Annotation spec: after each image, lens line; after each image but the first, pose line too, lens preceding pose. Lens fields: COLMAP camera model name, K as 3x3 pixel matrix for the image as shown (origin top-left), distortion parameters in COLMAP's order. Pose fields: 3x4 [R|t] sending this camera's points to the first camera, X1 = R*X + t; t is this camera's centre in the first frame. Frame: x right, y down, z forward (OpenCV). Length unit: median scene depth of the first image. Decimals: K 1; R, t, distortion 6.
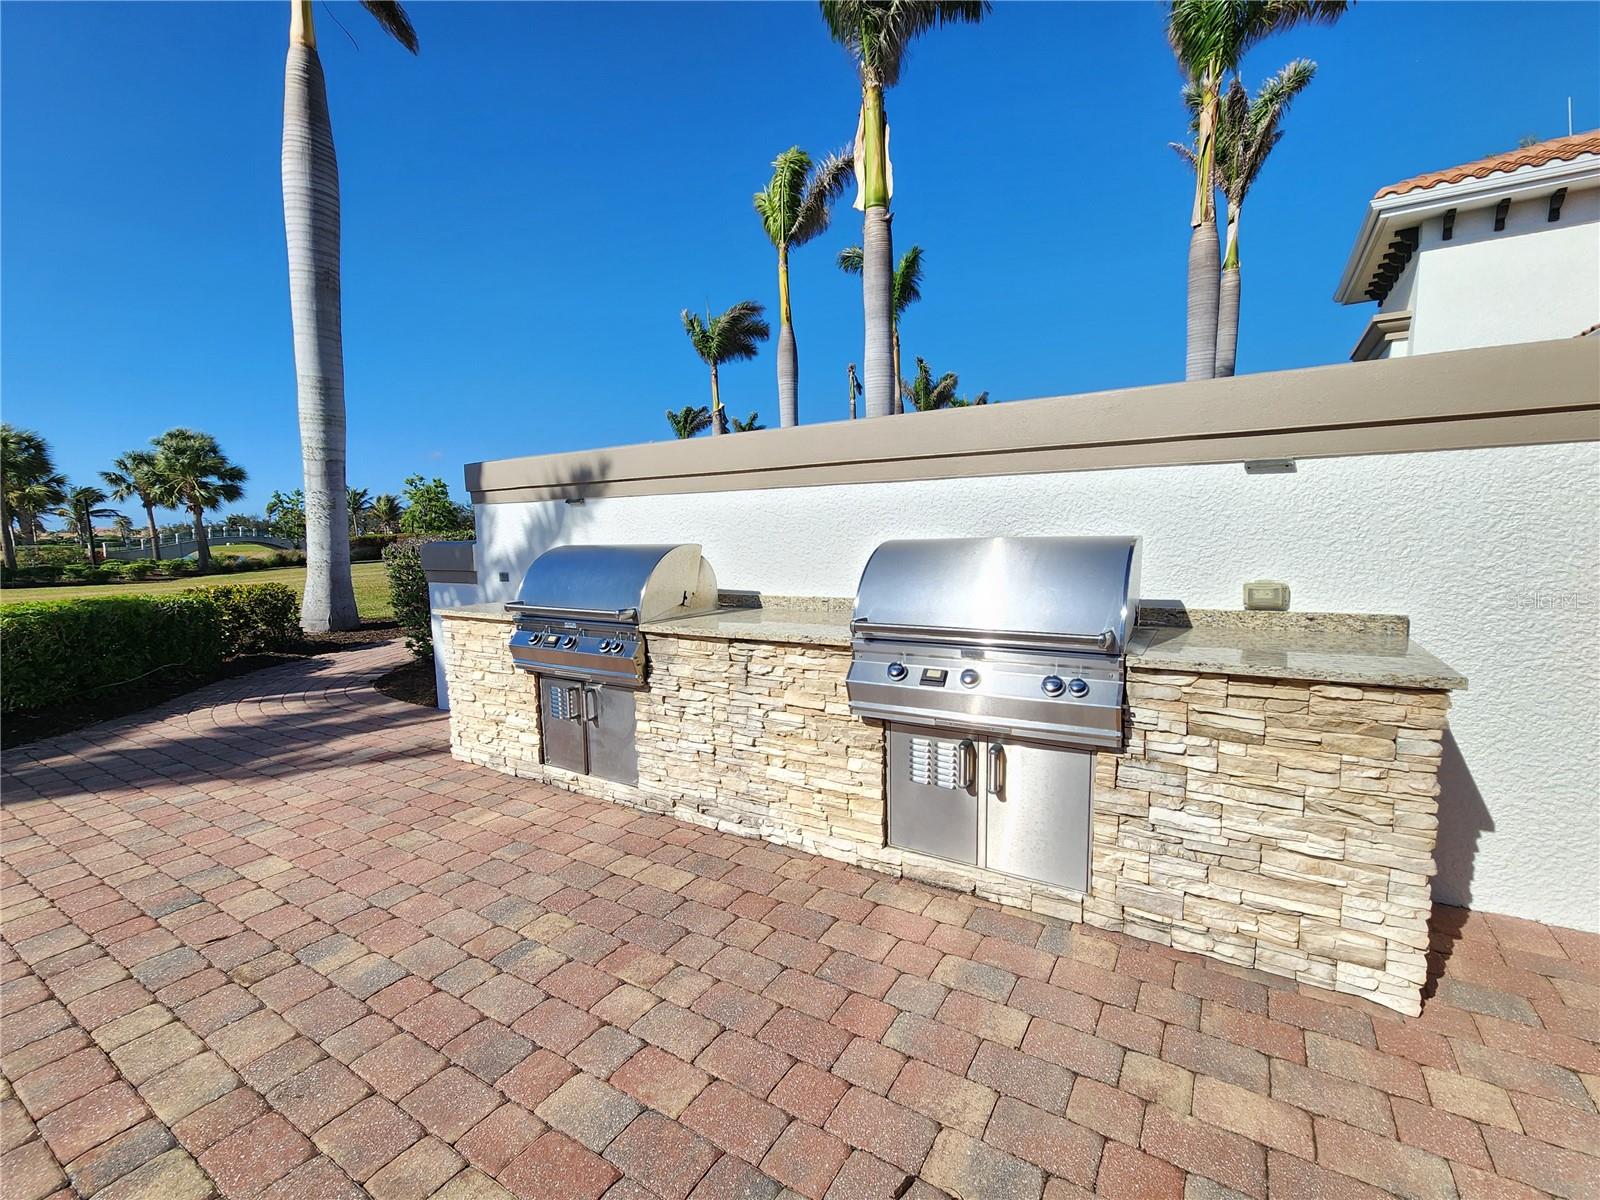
lens RADIAL K [[703.7, 0, 797.1], [0, 703.7, 602.8], [0, 0, 1]] dist [0.003411, -0.000403]
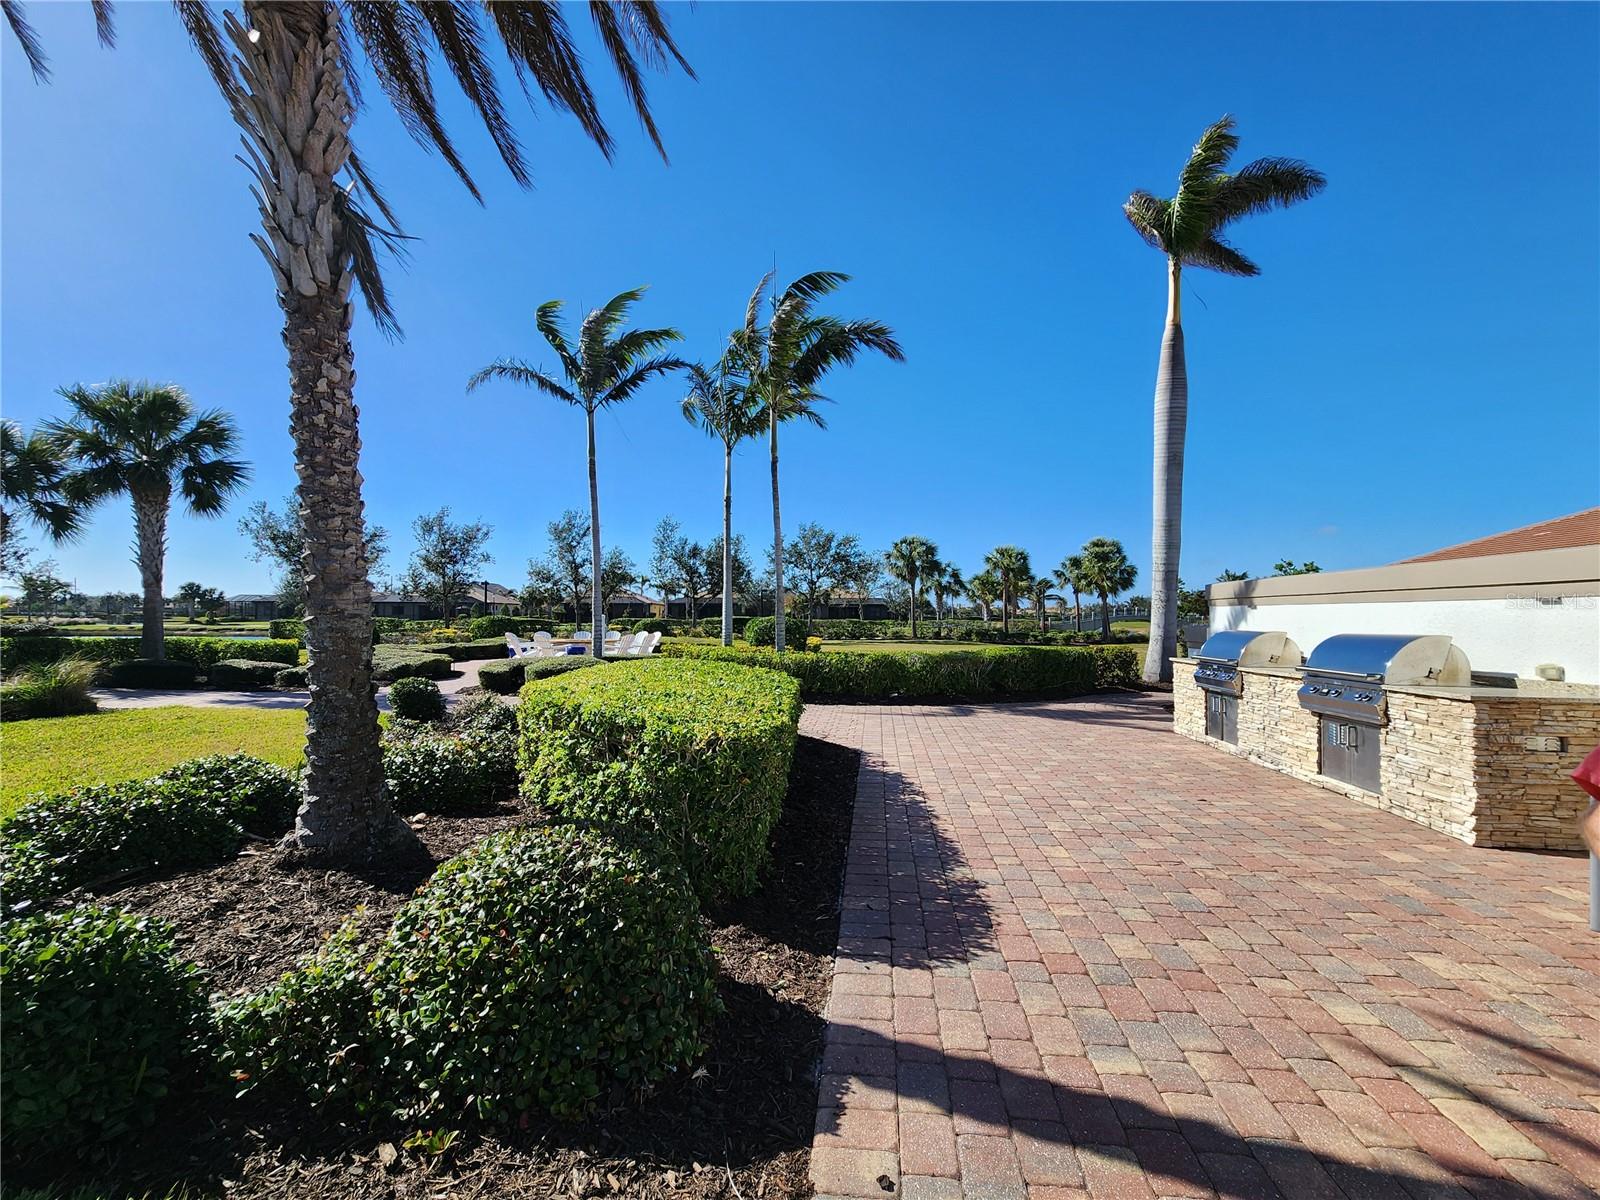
lens RADIAL K [[703.7, 0, 796.7], [0, 703.7, 608.3], [0, 0, 1]] dist [0.003411, -0.000403]
pose [[0.436419, 0.012460, -0.899657, 0.395826], [-0.107727, 0.993435, -0.038499, 0.028338], [0.893271, 0.113719, 0.434897, -0.413647]]
